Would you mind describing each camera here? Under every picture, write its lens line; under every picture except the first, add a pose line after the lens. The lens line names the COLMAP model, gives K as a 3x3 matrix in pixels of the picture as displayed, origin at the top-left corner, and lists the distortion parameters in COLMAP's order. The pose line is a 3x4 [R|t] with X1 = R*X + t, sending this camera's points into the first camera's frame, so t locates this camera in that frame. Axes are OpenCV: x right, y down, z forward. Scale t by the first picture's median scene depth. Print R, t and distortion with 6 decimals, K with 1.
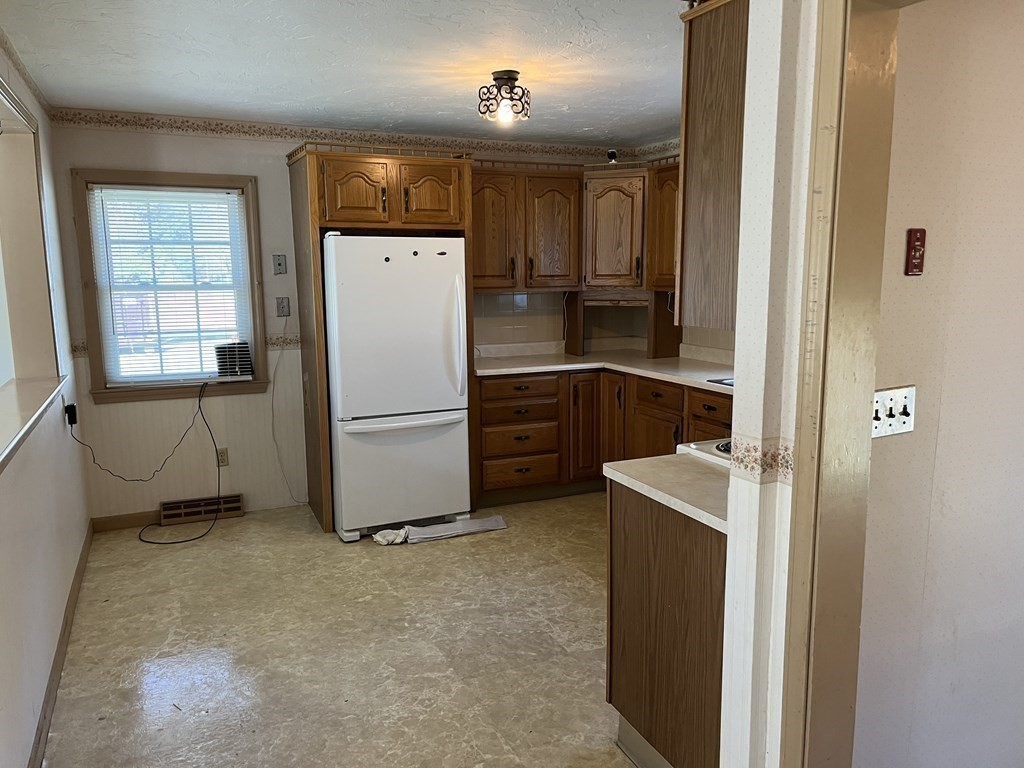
lens RADIAL K [[768.5, 0, 513.7], [0, 768.5, 391.5], [0, 0, 1]] dist [0.065093, -0.084864]
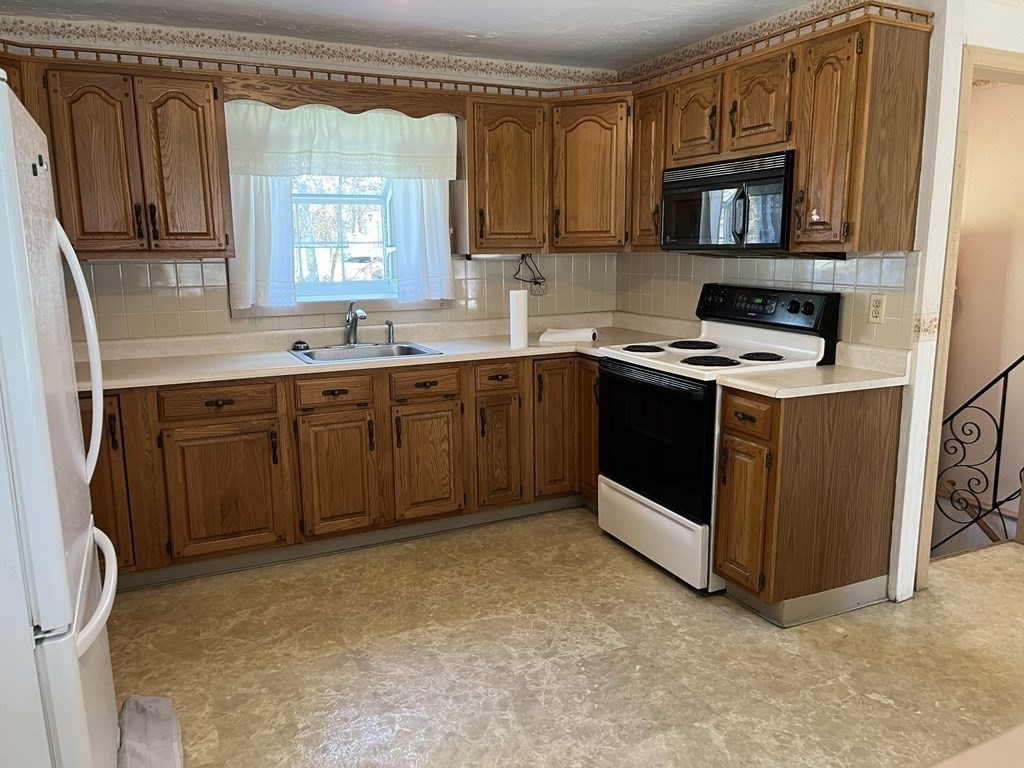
lens RADIAL K [[768.5, 0, 510.3], [0, 768.5, 386.4], [0, 0, 1]] dist [0.065093, -0.084864]
pose [[-0.031605, -0.181522, 0.982879, -0.717888], [0.169480, 0.968157, 0.184252, -0.134200], [-0.985027, 0.172402, 0.000166, 1.046287]]
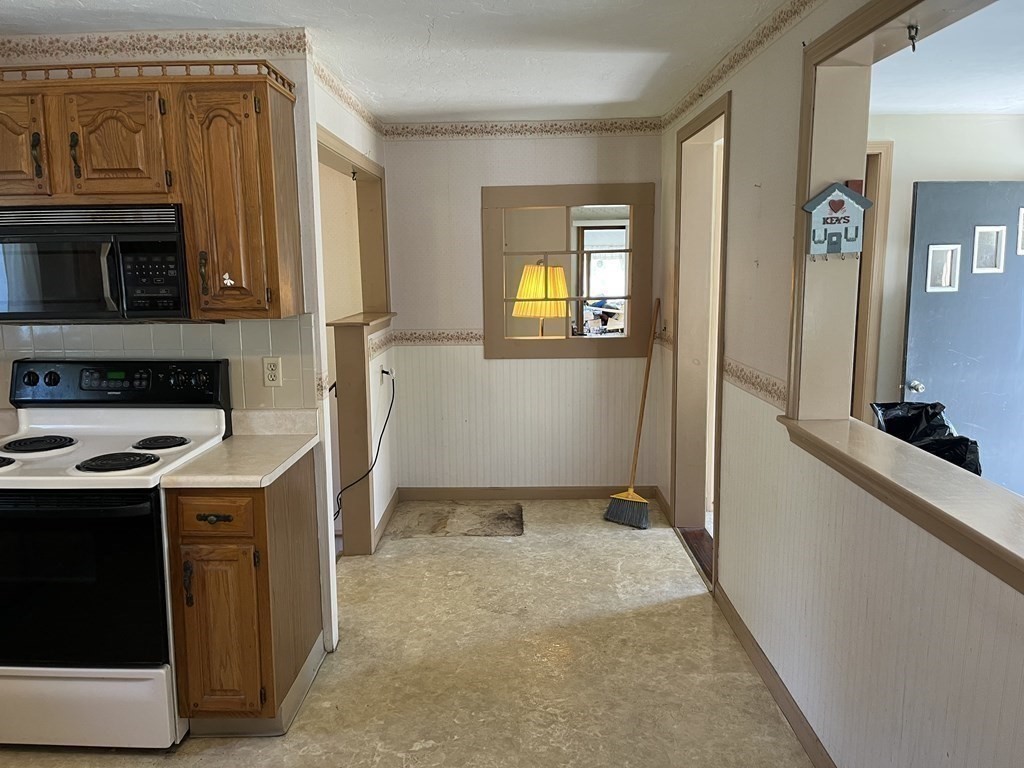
lens RADIAL K [[768.5, 0, 504.3], [0, 768.5, 387.1], [0, 0, 1]] dist [0.065093, -0.084864]
pose [[-0.911237, -0.056345, 0.408011, -0.472140], [0.075306, 0.951109, 0.299533, -0.199374], [-0.404941, 0.303671, -0.862443, 1.235915]]
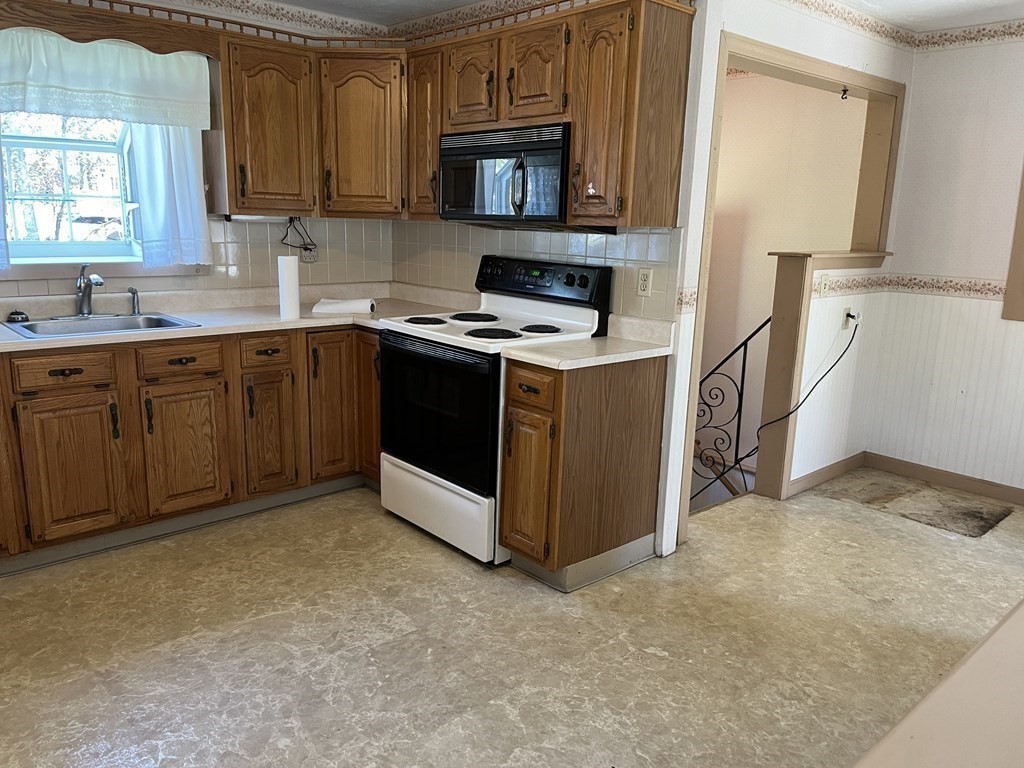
lens RADIAL K [[768.5, 0, 504.0], [0, 768.5, 387.8], [0, 0, 1]] dist [0.065093, -0.084864]
pose [[-0.313952, -0.213802, 0.925053, -0.679530], [0.124231, 0.956688, 0.263276, -0.129996], [-0.941276, 0.197576, -0.273794, 1.054672]]
